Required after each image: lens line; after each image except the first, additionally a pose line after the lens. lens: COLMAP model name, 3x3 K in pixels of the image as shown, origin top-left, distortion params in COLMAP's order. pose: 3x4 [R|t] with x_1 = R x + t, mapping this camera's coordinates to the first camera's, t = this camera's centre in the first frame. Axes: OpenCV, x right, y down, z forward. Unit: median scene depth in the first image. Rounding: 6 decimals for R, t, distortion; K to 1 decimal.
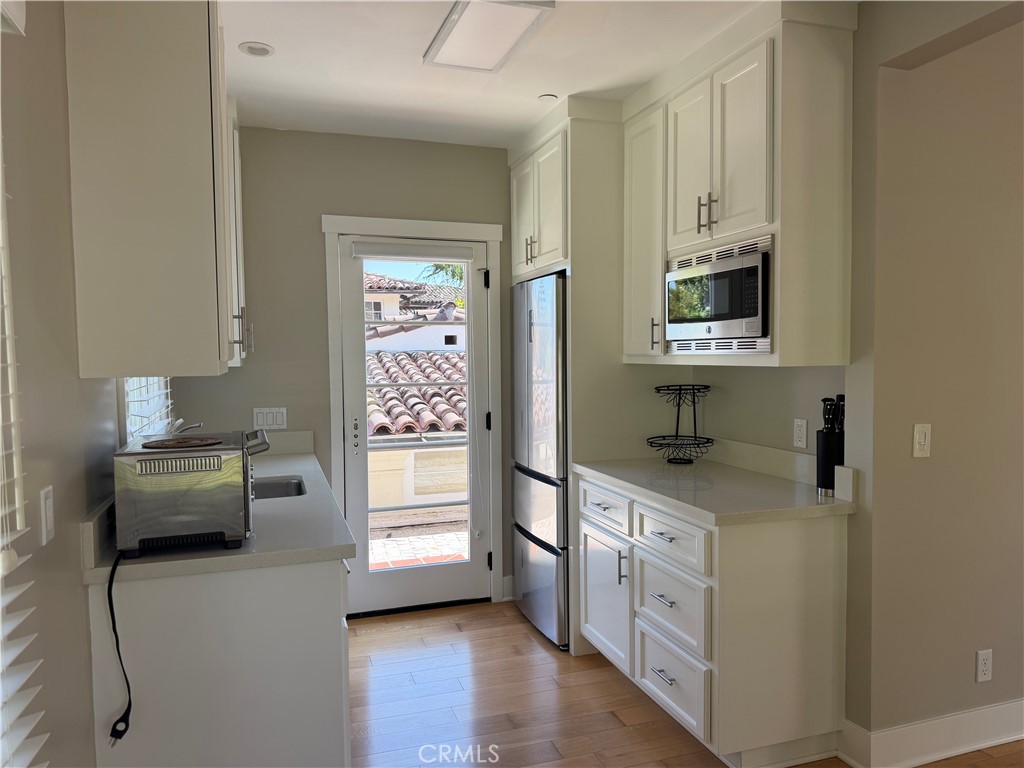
lens RADIAL K [[718.7, 0, 515.0], [0, 718.7, 386.9], [0, 0, 1]] dist [0.001123, -0.007321]
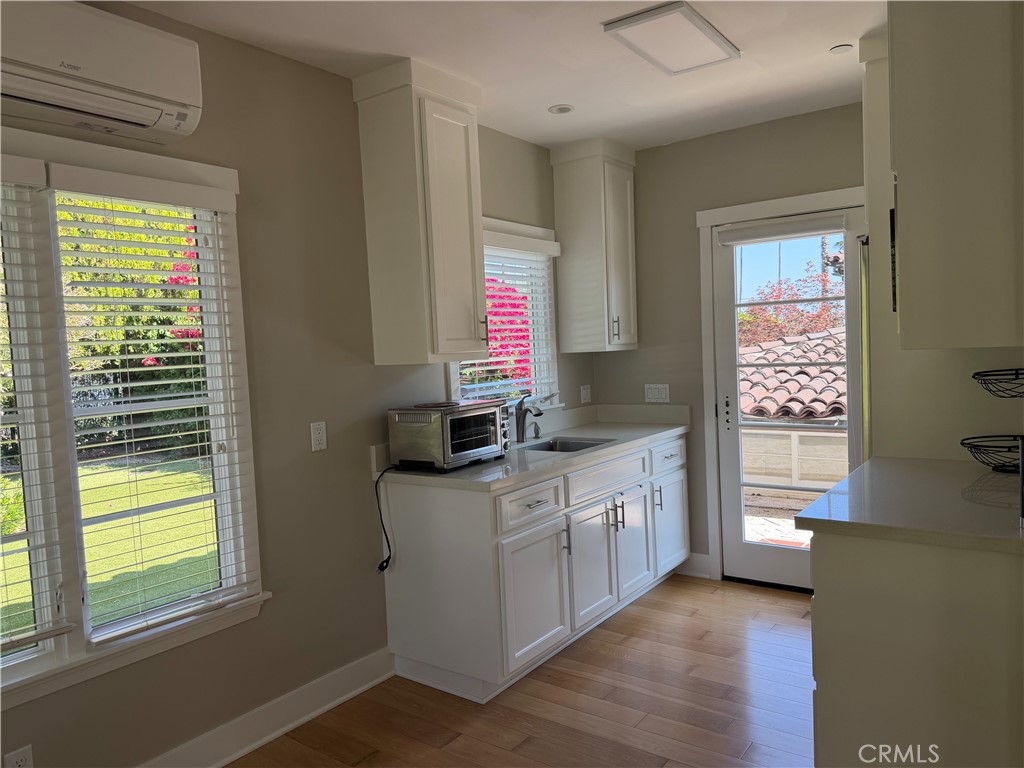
lens RADIAL K [[718.7, 0, 514.3], [0, 718.7, 384.1], [0, 0, 1]] dist [0.001123, -0.007321]
pose [[0.563414, 0.027319, -0.825723, 0.499200], [0.000741, 0.999436, 0.033571, -0.010881], [0.826174, -0.019526, 0.563076, 0.134855]]
